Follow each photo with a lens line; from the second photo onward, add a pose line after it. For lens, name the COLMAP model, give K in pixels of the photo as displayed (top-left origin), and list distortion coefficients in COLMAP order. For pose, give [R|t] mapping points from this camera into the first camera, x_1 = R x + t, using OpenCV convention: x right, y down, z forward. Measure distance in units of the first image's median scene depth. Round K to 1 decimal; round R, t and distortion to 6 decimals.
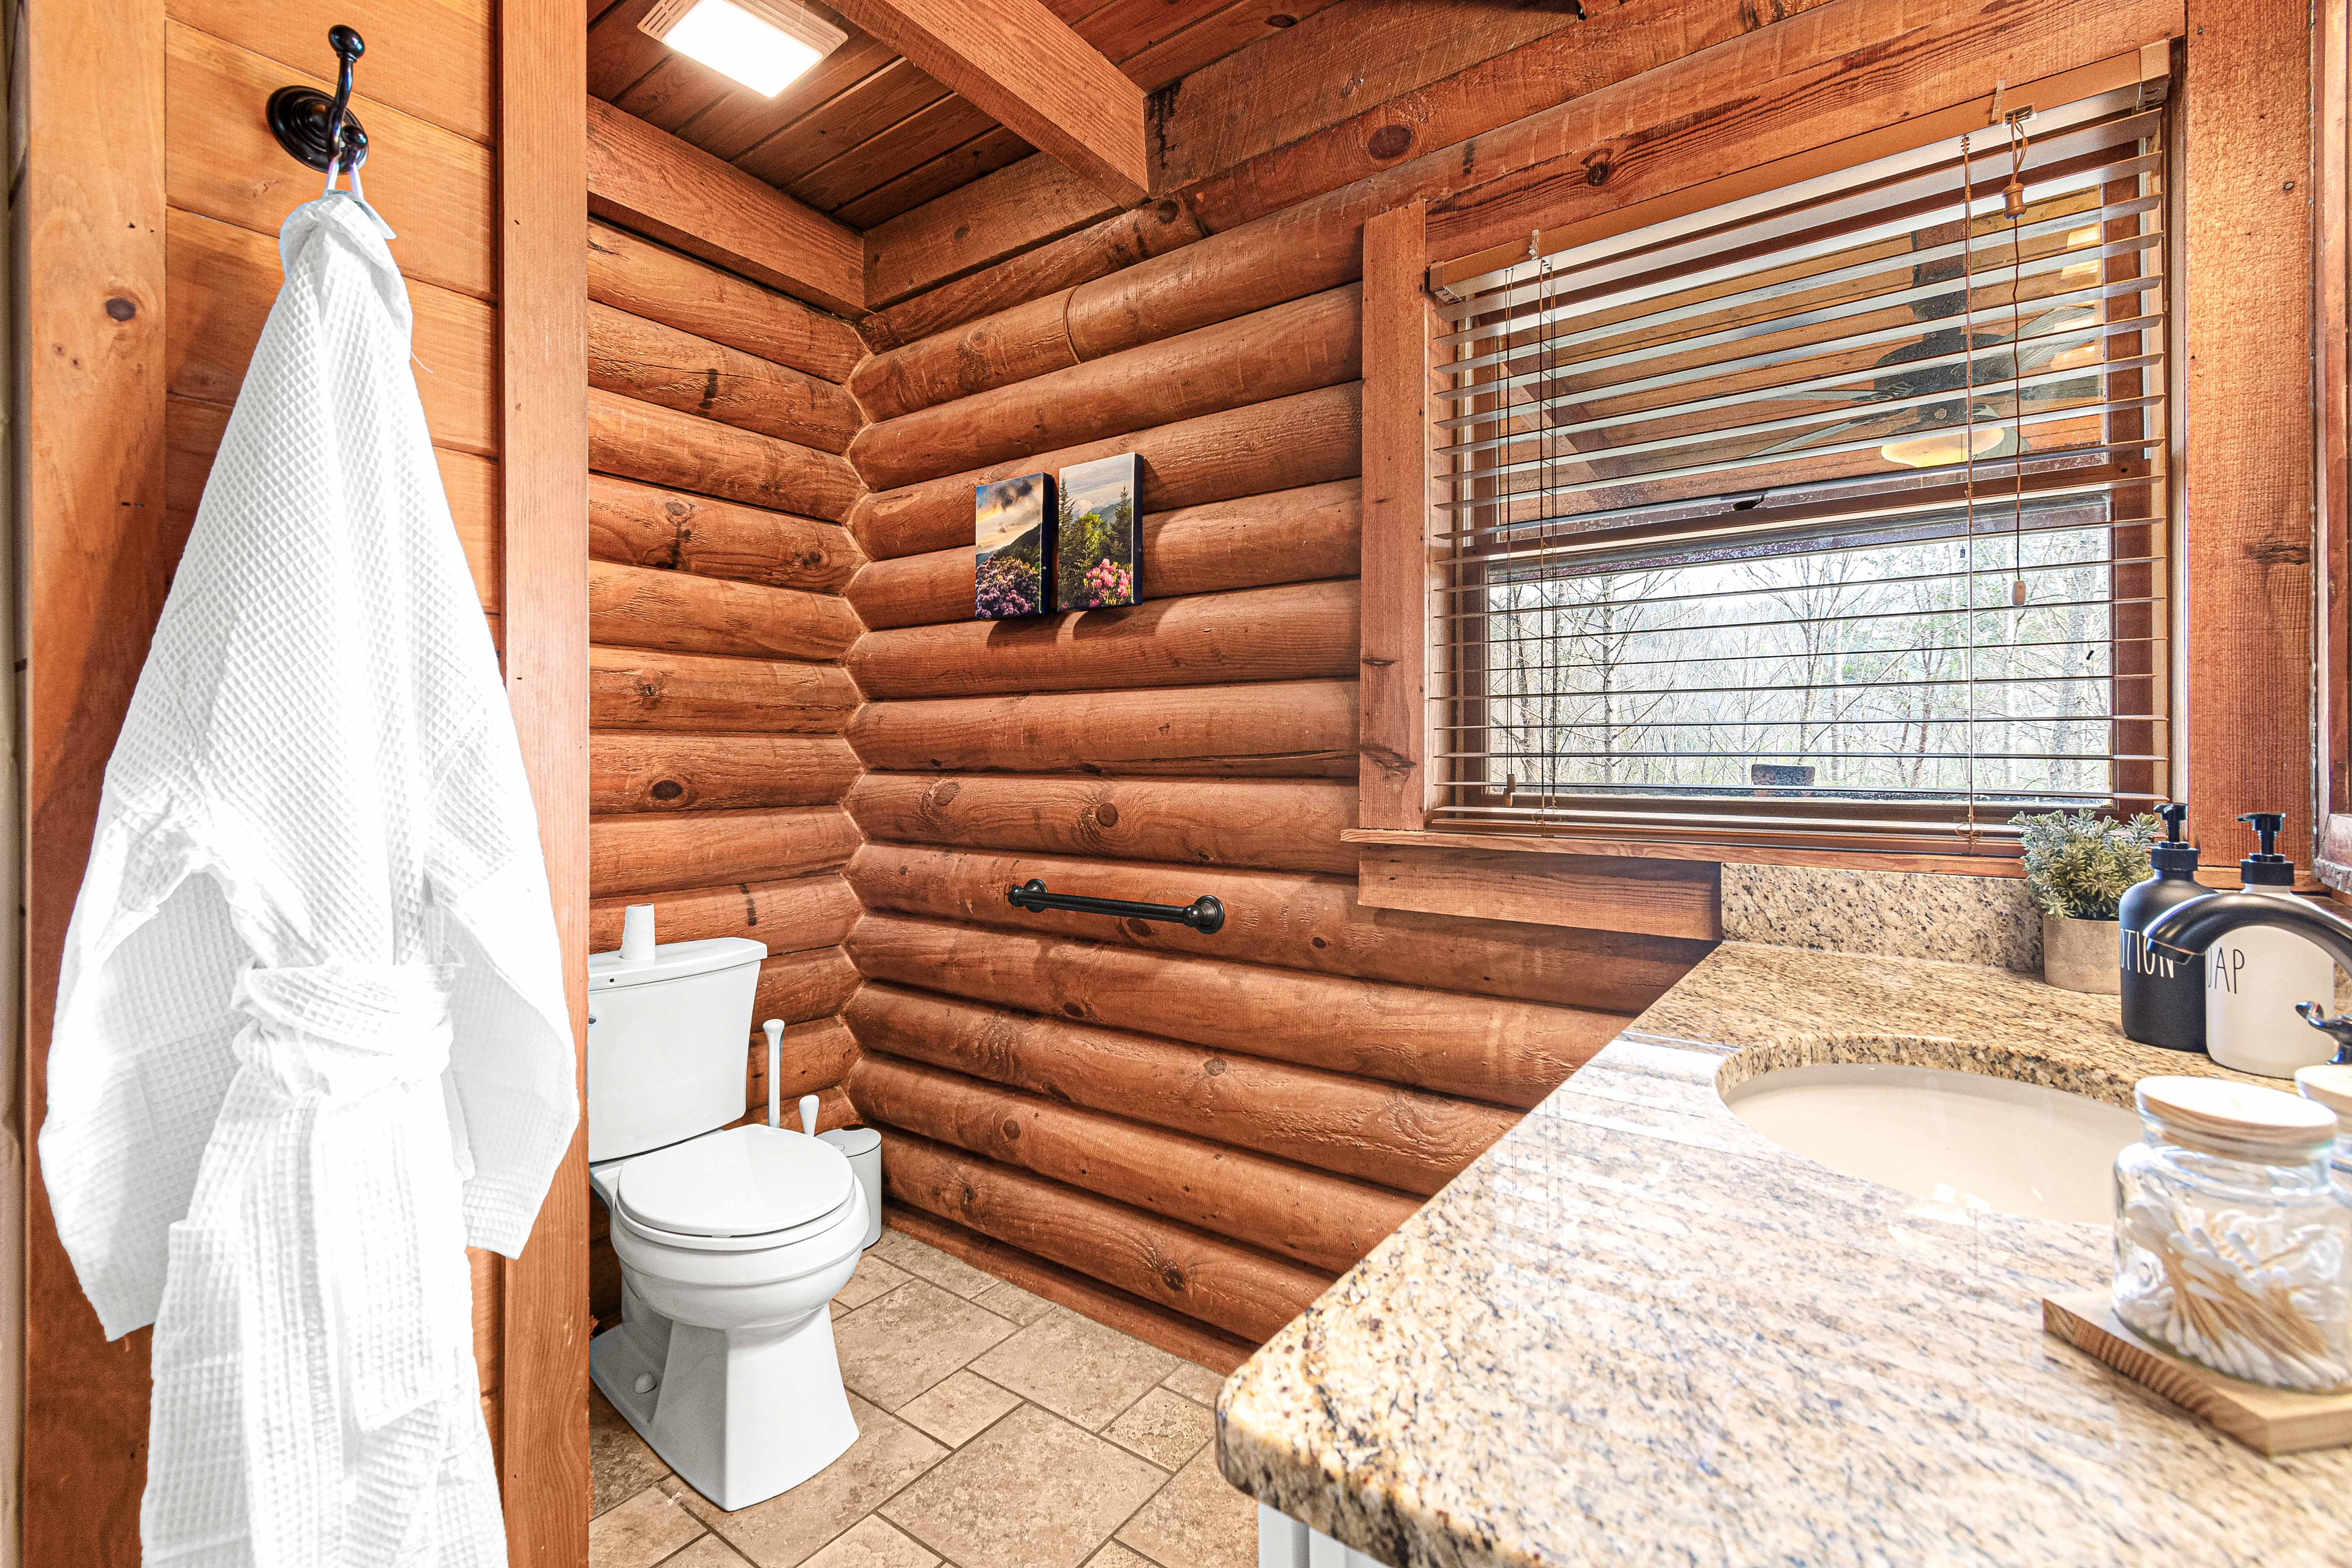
lens RADIAL K [[1032.5, 0, 1171.4], [0, 1032.5, 769.1], [0, 0, 1]] dist [0.002623, -0.001787]
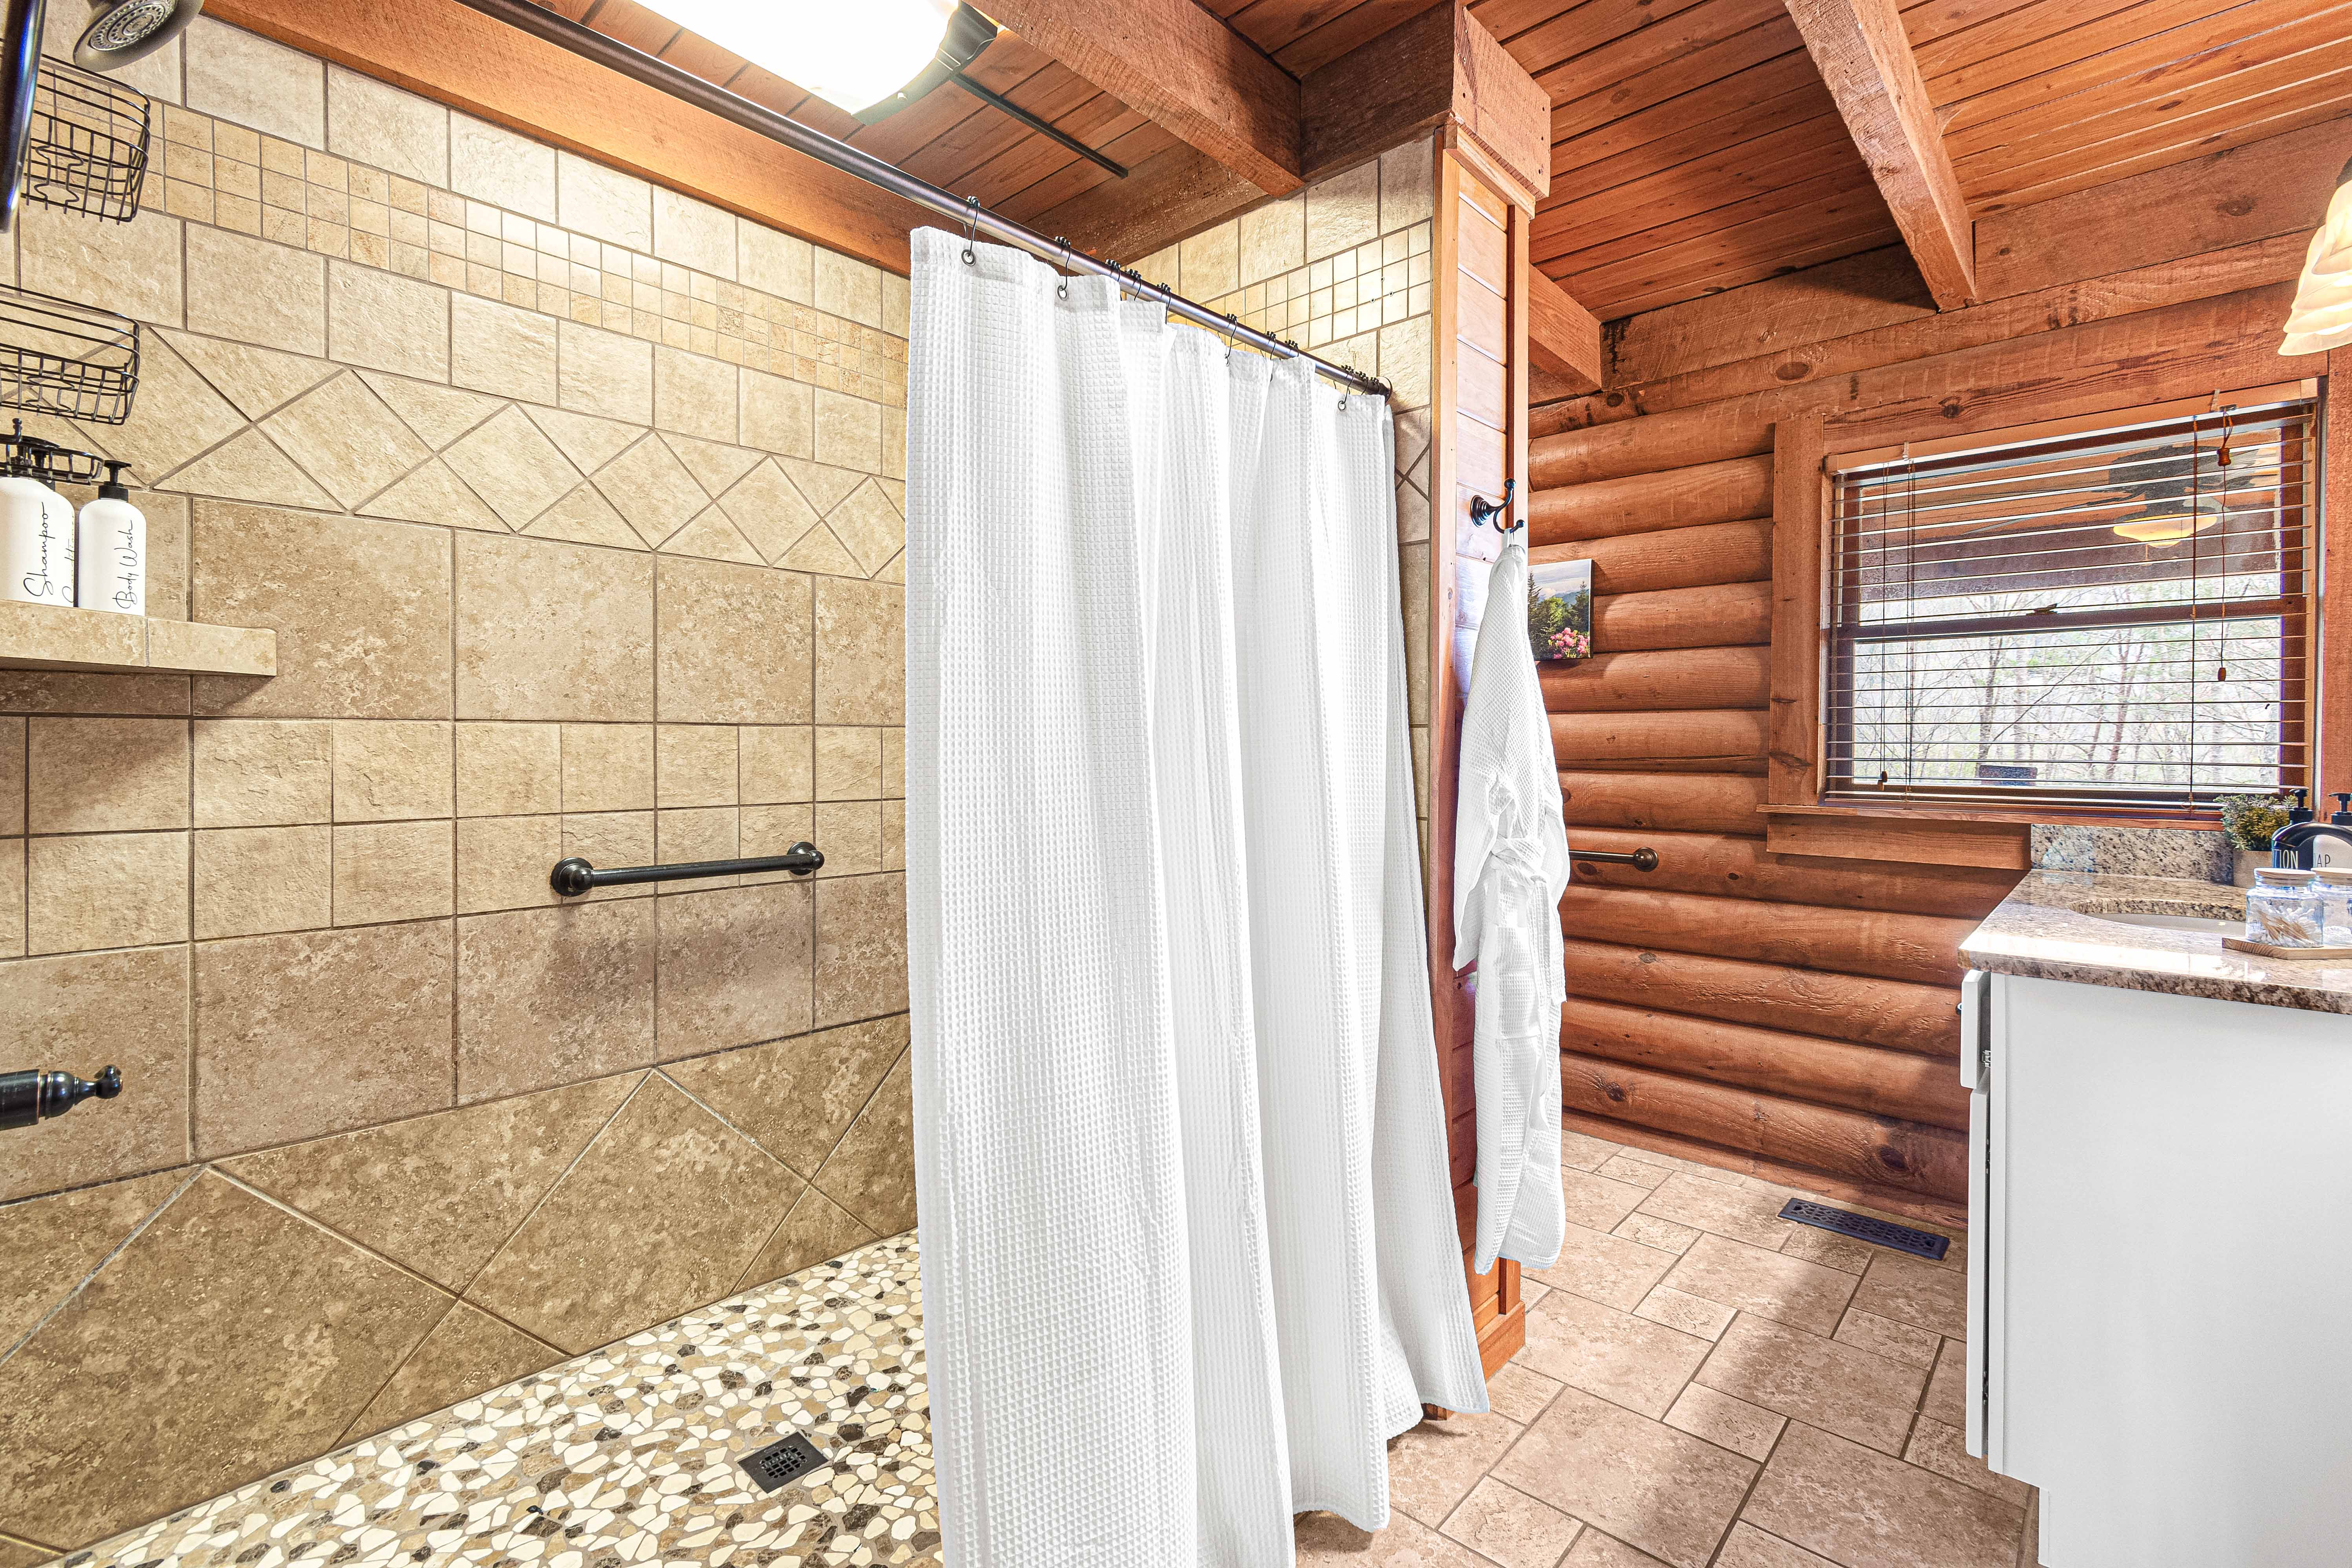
lens RADIAL K [[1032.5, 0, 1179.1], [0, 1032.5, 771.2], [0, 0, 1]] dist [0.002623, -0.001787]
pose [[0.994374, 0.010073, -0.105447, -0.557333], [-0.009016, 0.999904, 0.010489, -0.002221], [0.105543, -0.009480, 0.994370, -0.688321]]
